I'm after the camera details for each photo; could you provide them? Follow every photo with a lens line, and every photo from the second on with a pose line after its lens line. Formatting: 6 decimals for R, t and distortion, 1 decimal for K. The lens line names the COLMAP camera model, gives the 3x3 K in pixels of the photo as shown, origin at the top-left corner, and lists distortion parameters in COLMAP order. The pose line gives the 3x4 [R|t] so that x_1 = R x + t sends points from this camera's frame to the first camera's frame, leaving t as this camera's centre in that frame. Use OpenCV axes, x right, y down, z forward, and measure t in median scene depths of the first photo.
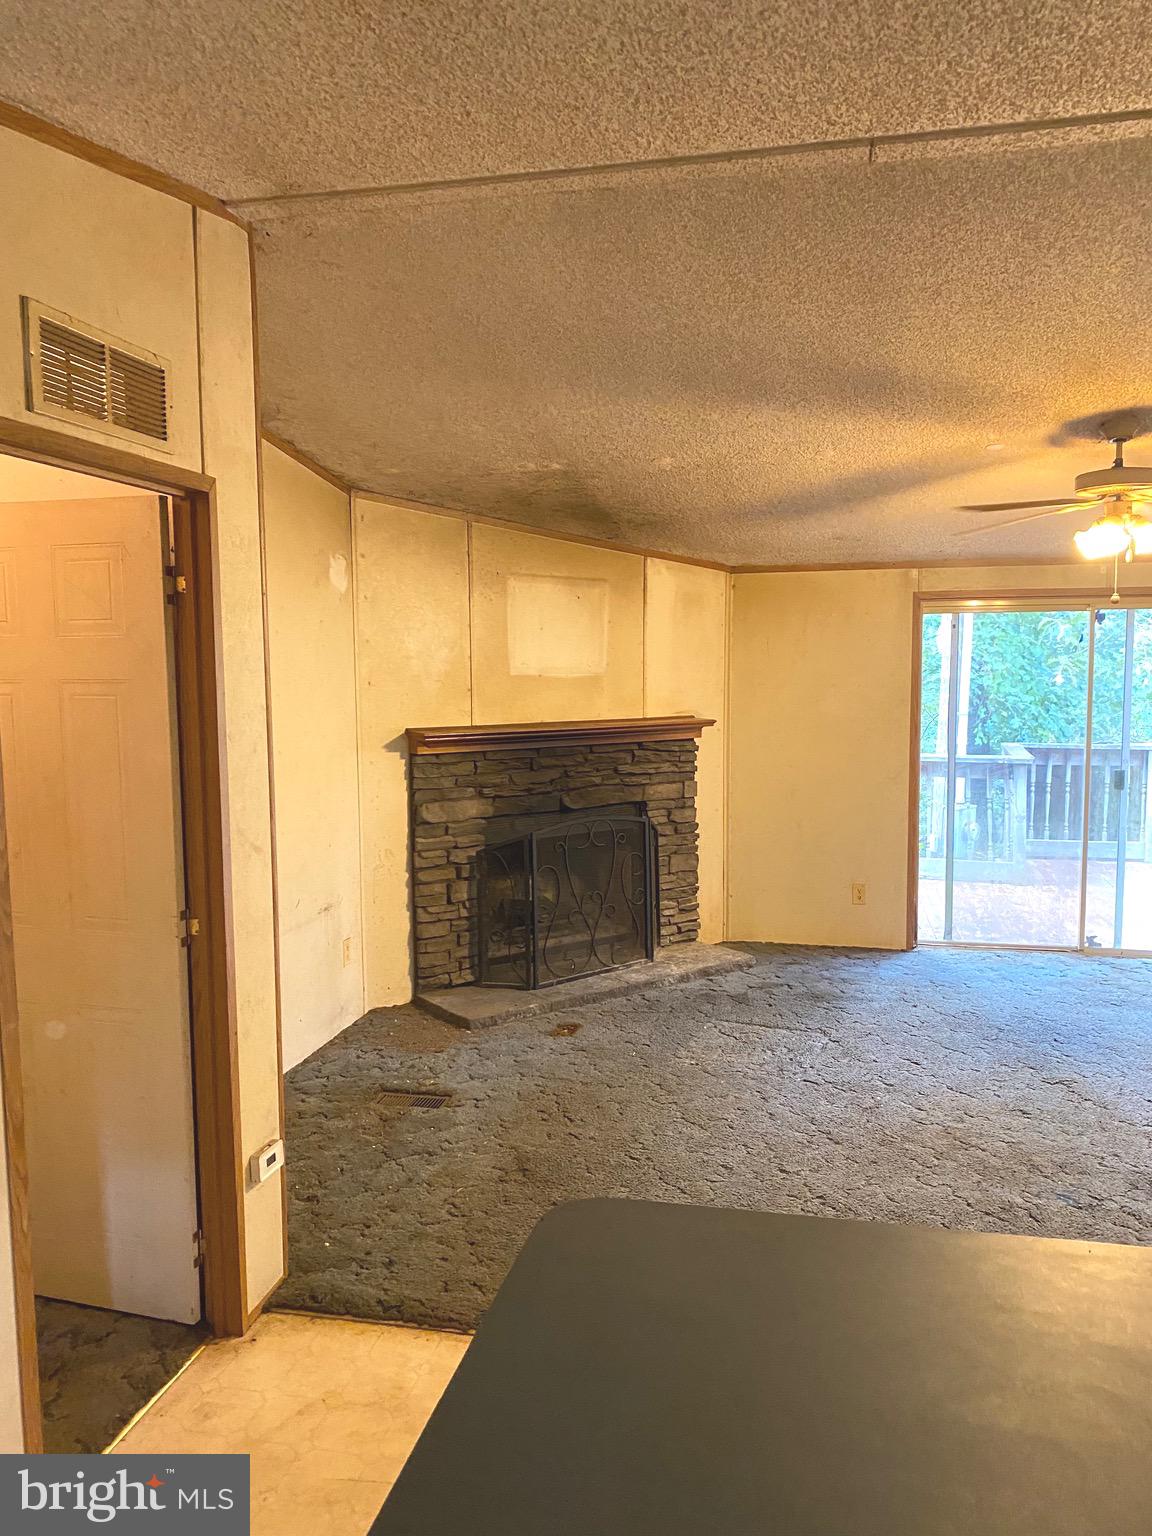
lens RADIAL K [[1166.6, 0, 576.1], [0, 1166.6, 768.4], [0, 0, 1]] dist [0.005041, -0.002183]
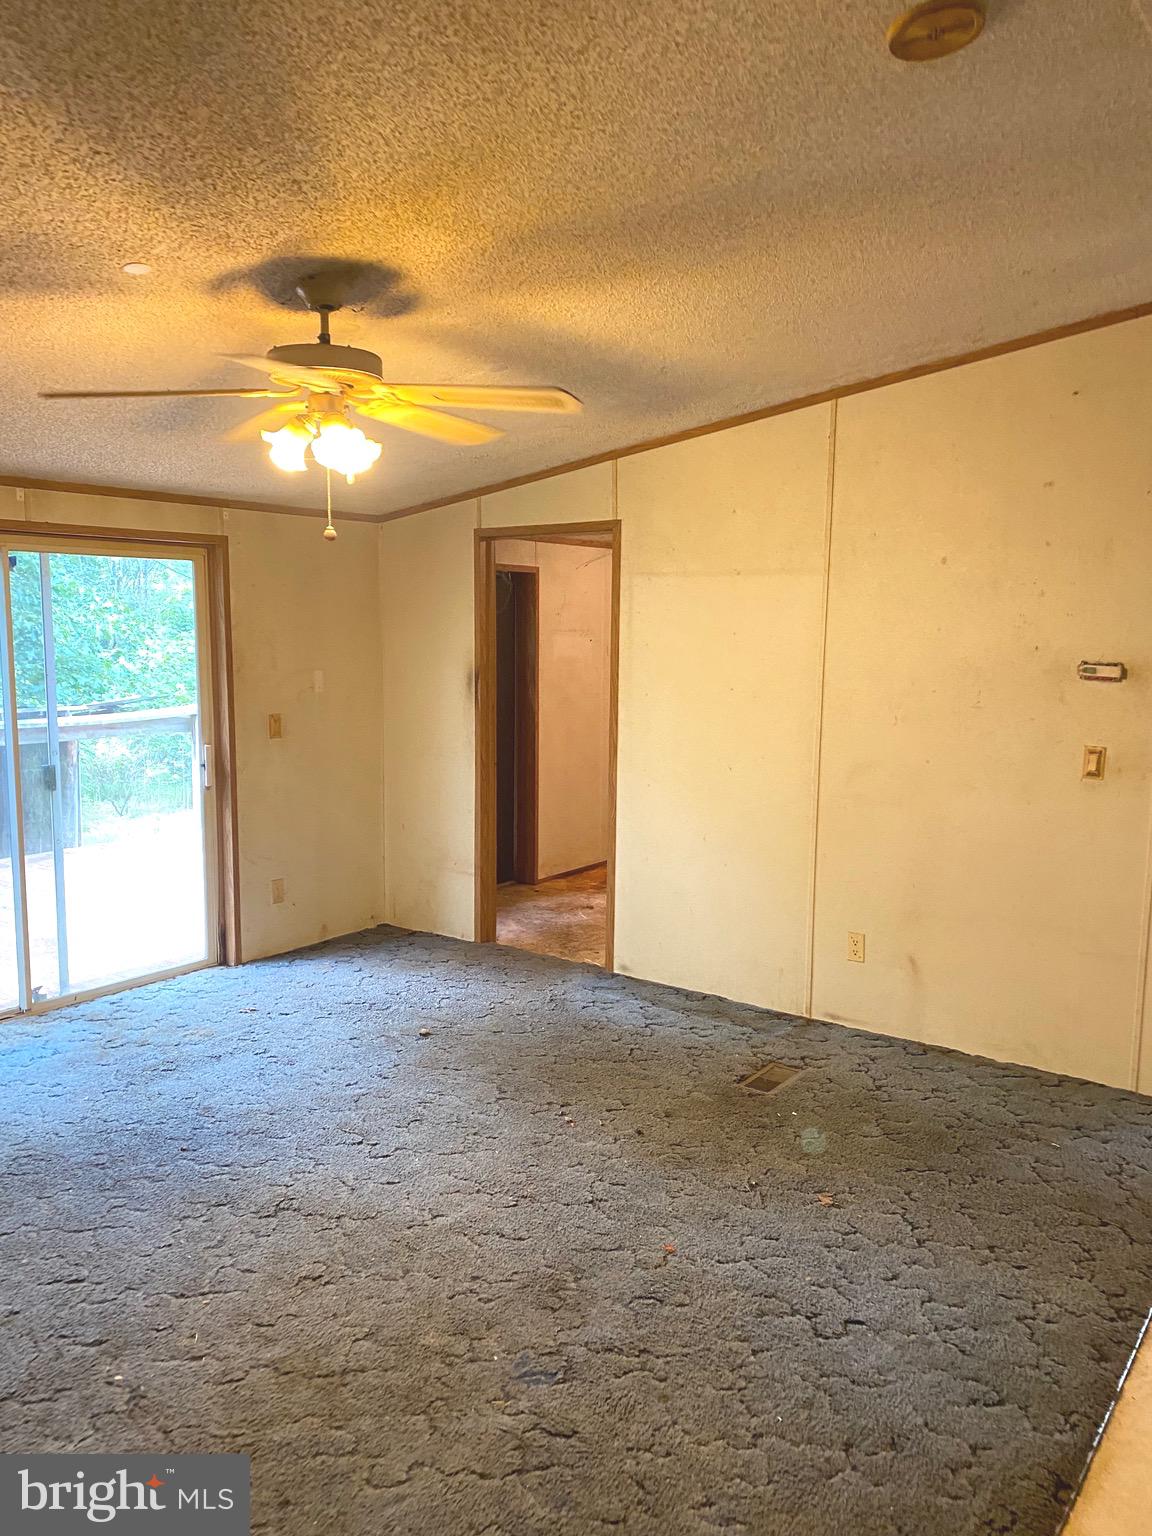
lens RADIAL K [[1166.6, 0, 577.2], [0, 1166.6, 775.9], [0, 0, 1]] dist [0.005041, -0.002183]
pose [[0.382960, -0.100158, 0.918319, -0.144658], [0.071386, 0.994341, 0.078680, -0.037509], [-0.921003, 0.035423, 0.387943, 0.541219]]
